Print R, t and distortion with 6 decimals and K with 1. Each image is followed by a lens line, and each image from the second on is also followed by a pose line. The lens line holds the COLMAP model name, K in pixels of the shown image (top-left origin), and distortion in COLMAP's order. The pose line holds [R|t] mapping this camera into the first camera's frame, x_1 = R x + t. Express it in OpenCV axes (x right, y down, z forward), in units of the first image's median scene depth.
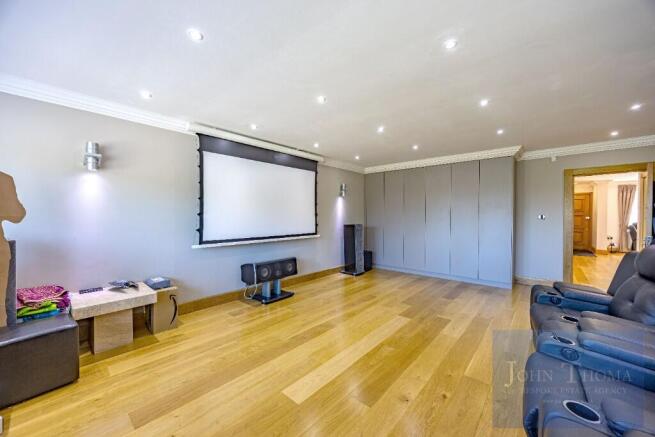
lens RADIAL K [[248.7, 0, 327.9], [0, 248.7, 217.7], [0, 0, 1]] dist [-0.003583, -0.000247]
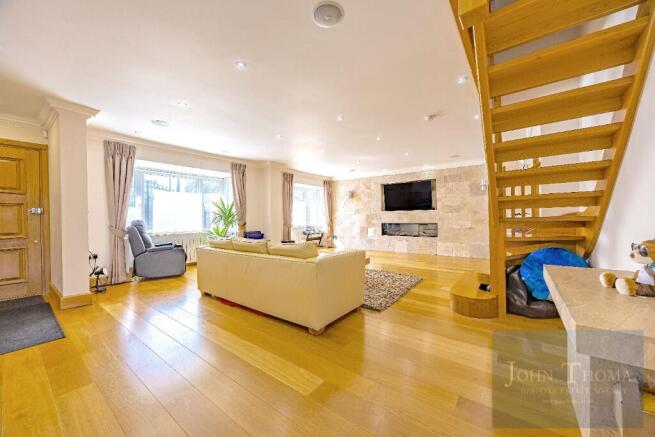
lens RADIAL K [[248.7, 0, 329.7], [0, 248.7, 219.5], [0, 0, 1]] dist [-0.003583, -0.000247]
pose [[-0.087777, -0.004626, 0.996129, 0.678349], [0.027955, 0.999584, 0.007105, 0.024387], [-0.995748, 0.028470, -0.087611, 0.629201]]
